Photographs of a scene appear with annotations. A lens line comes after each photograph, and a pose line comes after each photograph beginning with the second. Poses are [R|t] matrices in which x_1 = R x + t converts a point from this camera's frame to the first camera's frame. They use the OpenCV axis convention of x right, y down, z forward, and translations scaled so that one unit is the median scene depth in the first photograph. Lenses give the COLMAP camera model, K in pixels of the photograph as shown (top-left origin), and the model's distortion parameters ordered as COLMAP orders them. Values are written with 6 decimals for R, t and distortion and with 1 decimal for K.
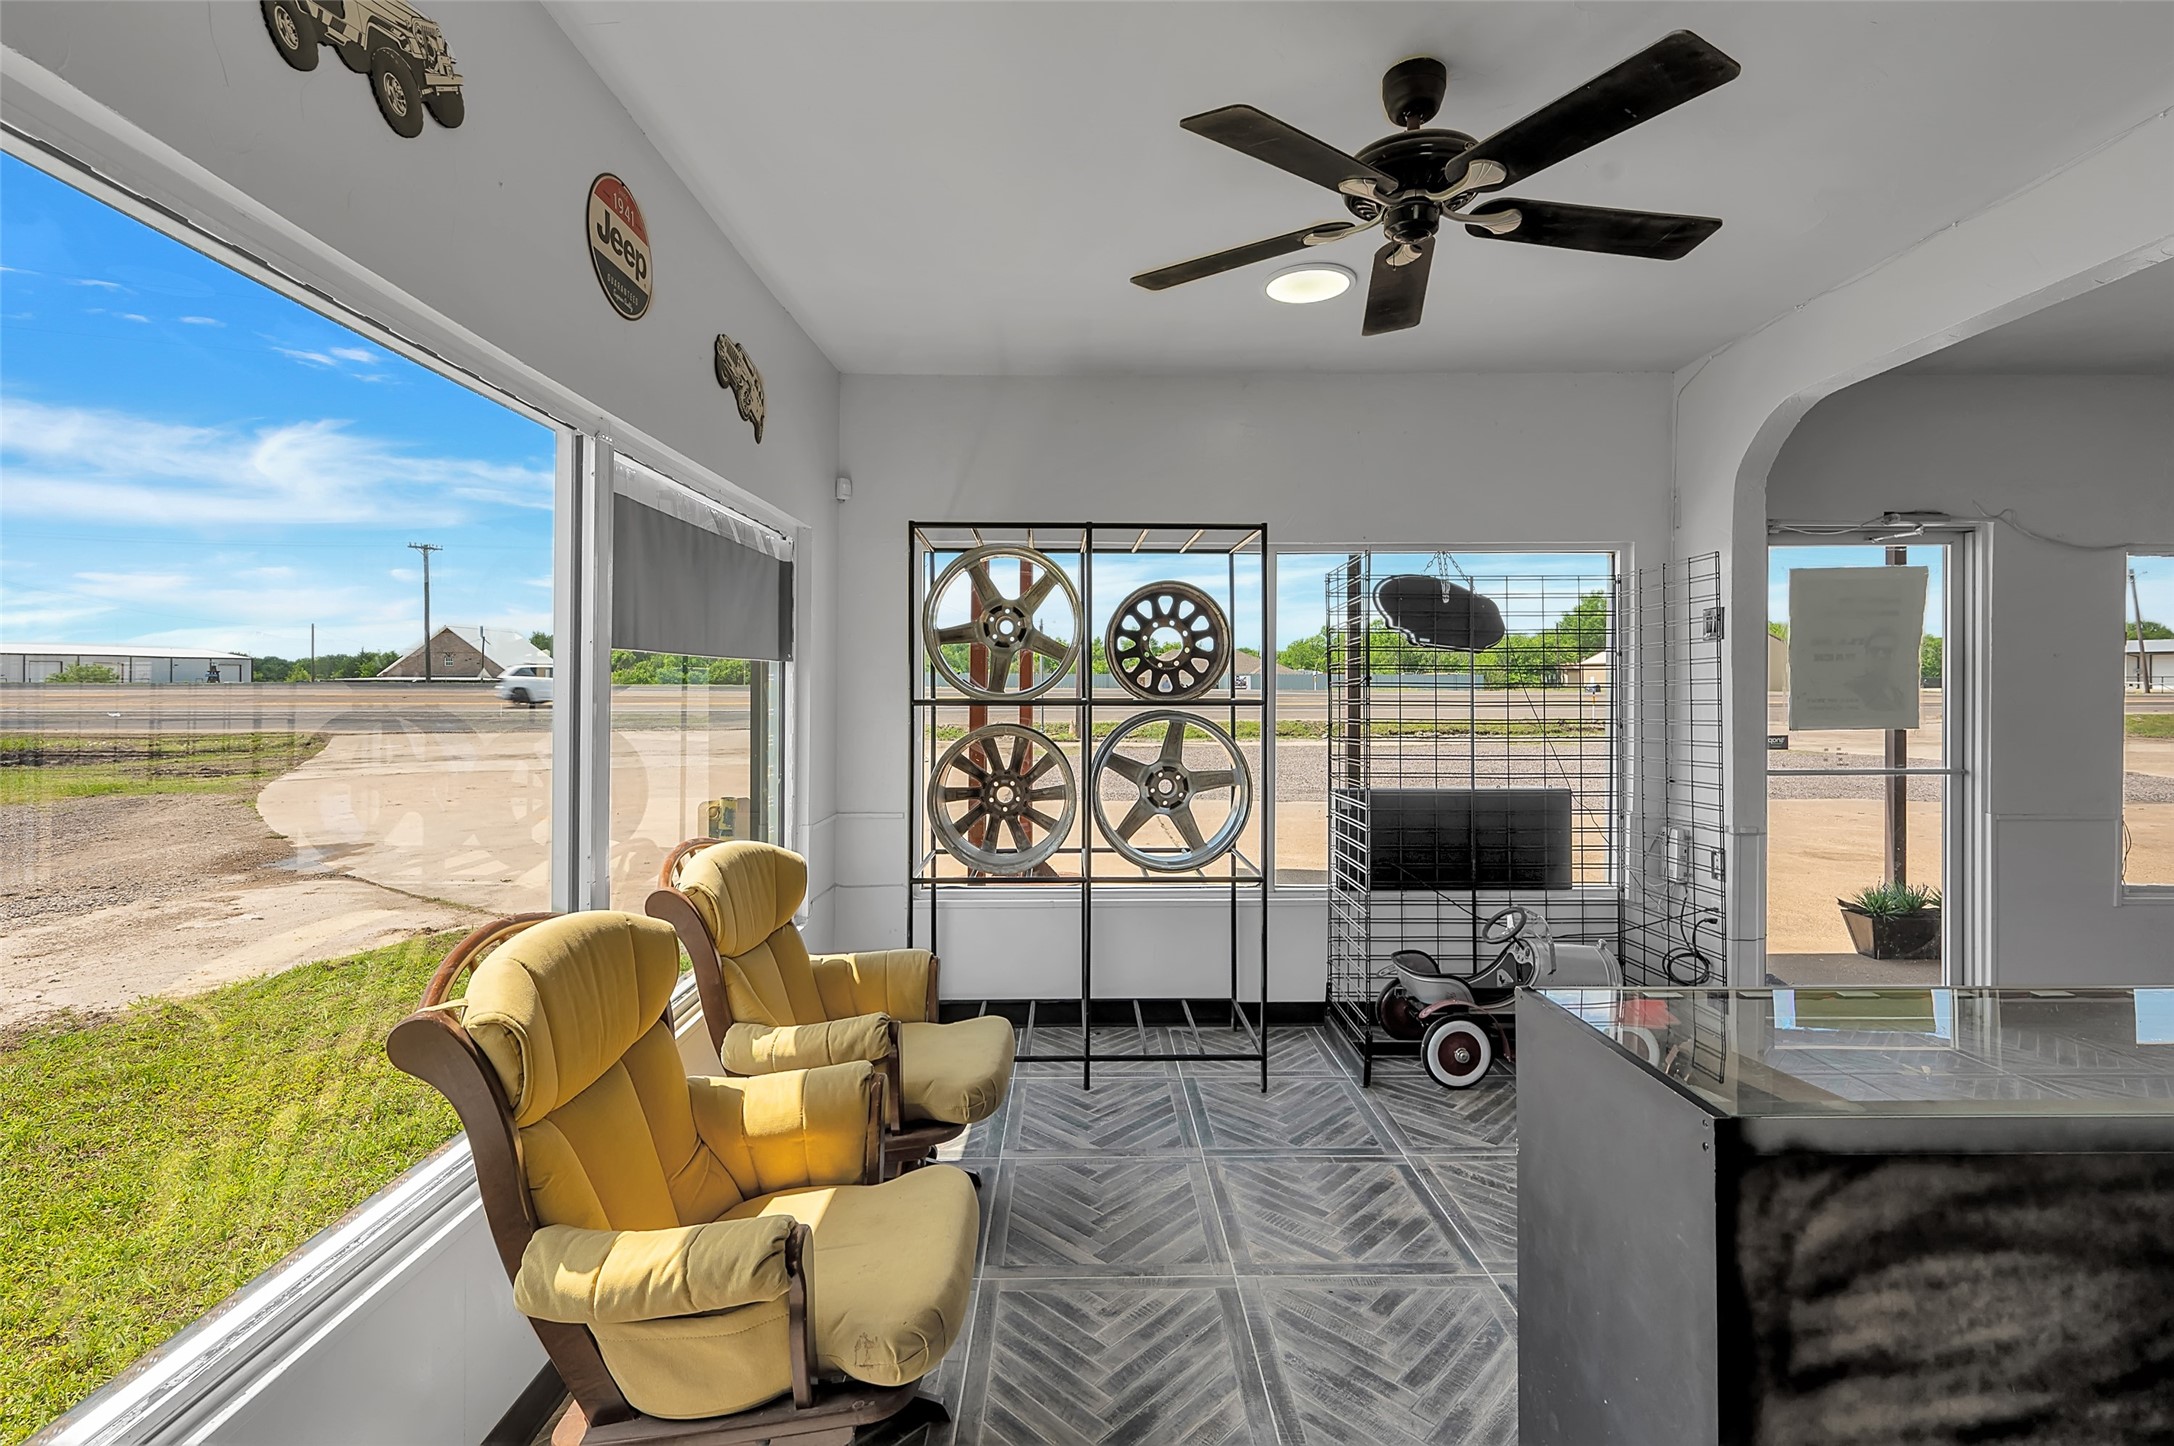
lens RADIAL K [[978.5, 0, 1084.9], [0, 978.5, 656.1], [0, 0, 1]] dist [0.001450, 0.000309]
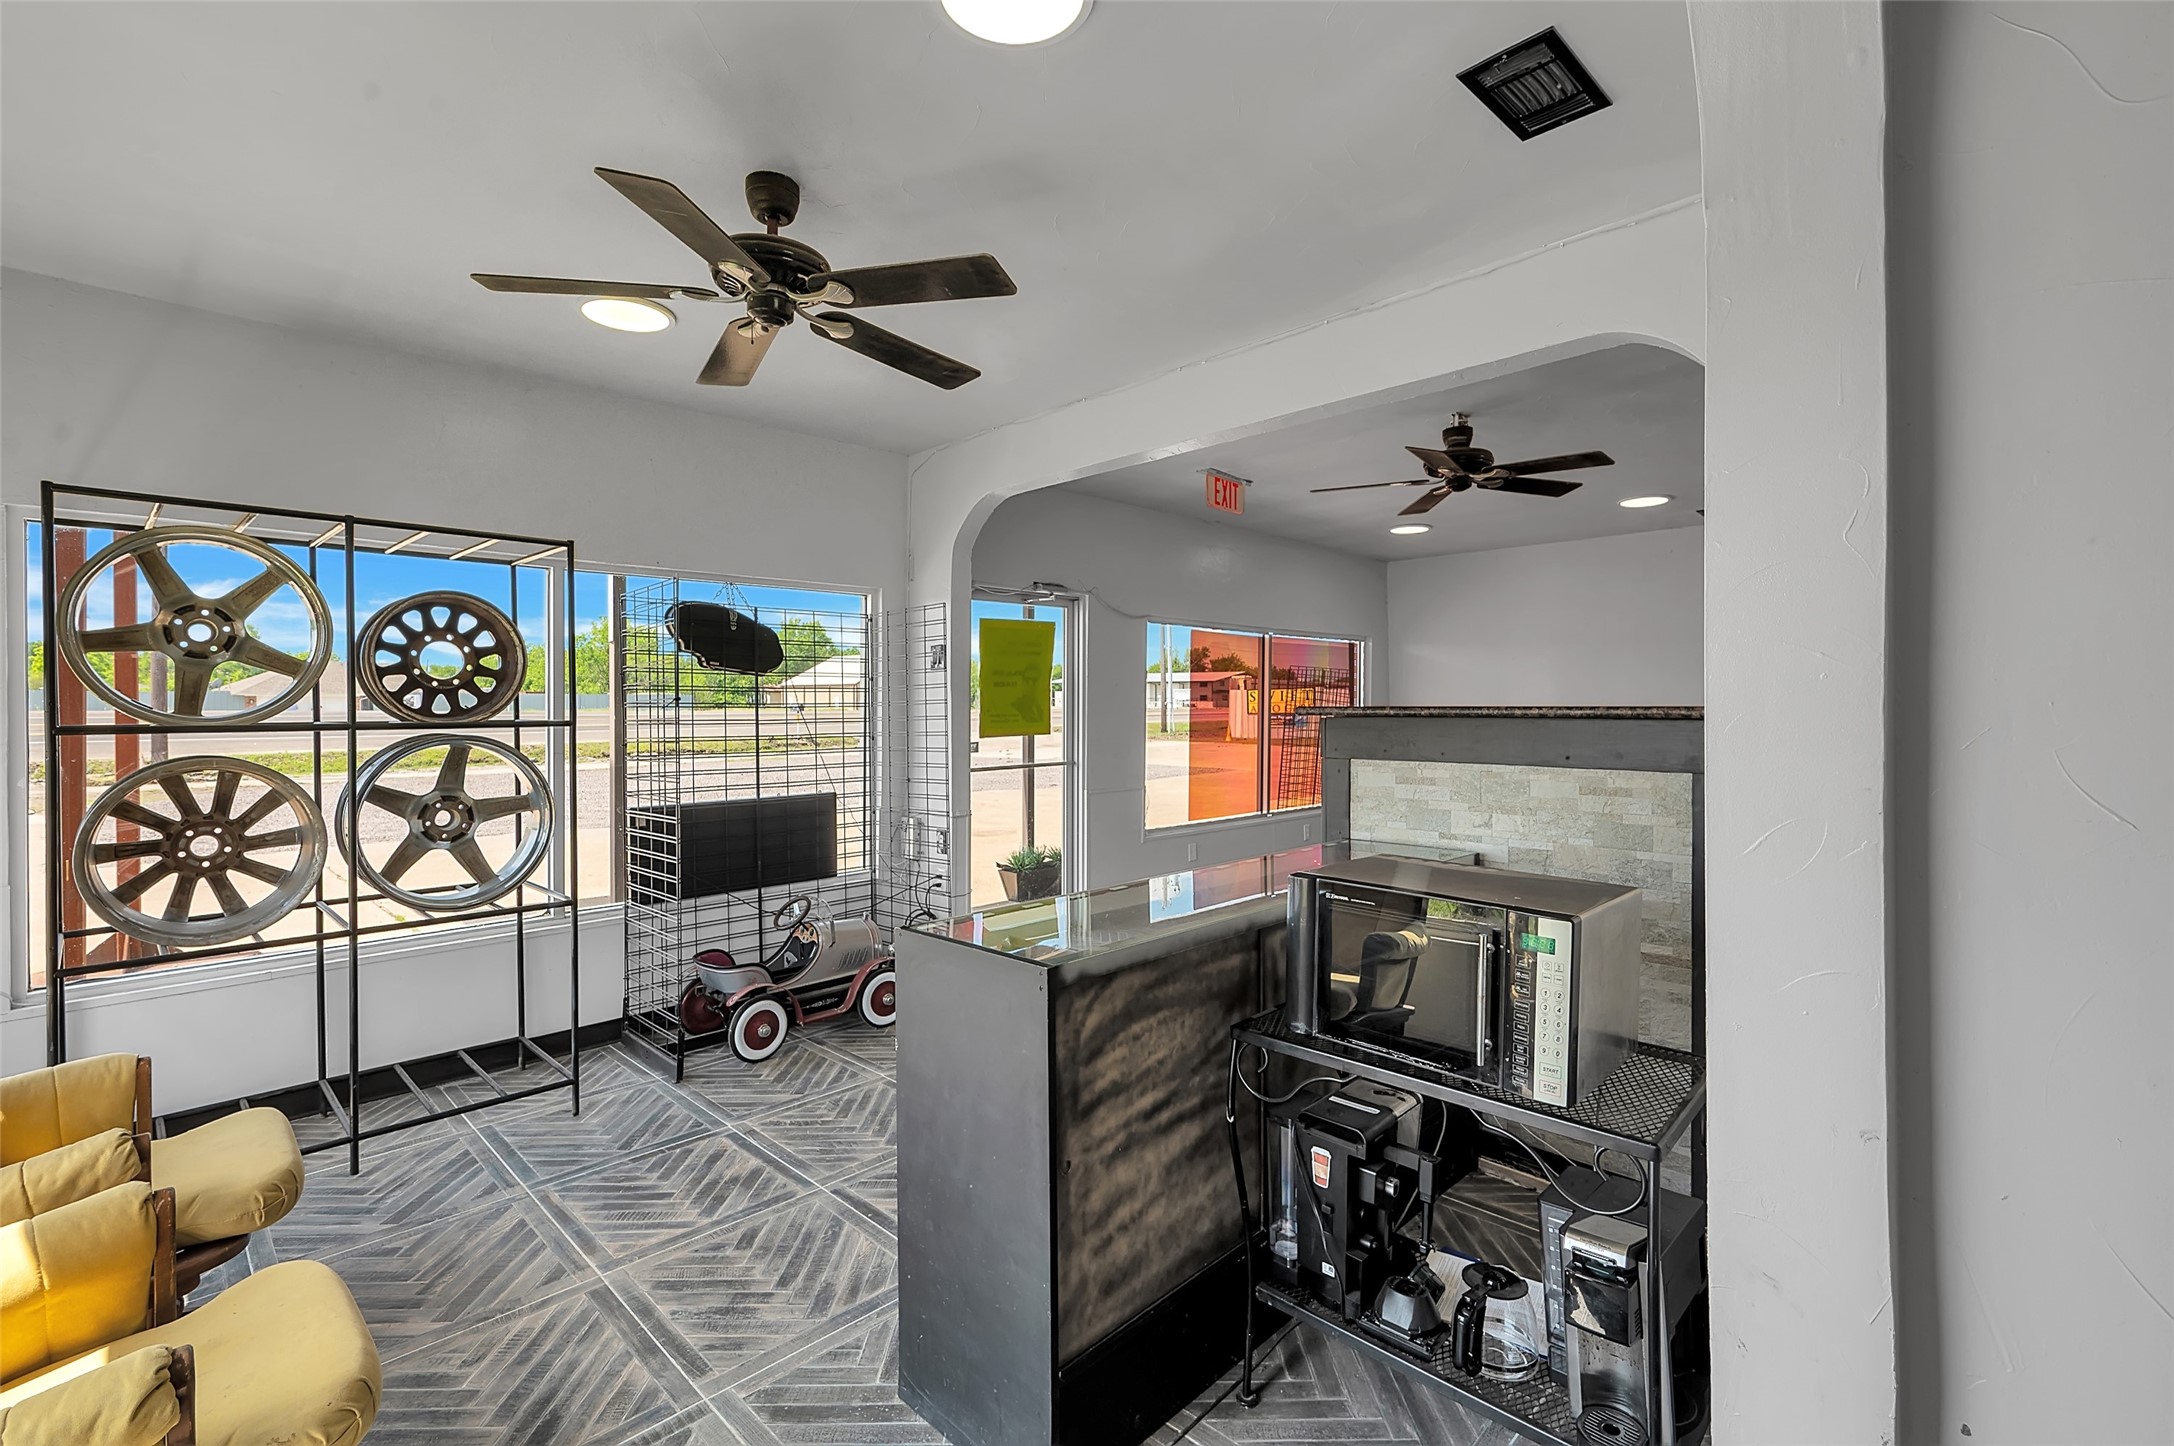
lens RADIAL K [[978.5, 0, 1084.9], [0, 978.5, 656.1], [0, 0, 1]] dist [0.001450, 0.000309]
pose [[0.708253, 0.032510, 0.705210, -0.149850], [-0.018069, 0.999447, -0.027928, -0.002022], [-0.705728, 0.007038, 0.708448, -0.064632]]
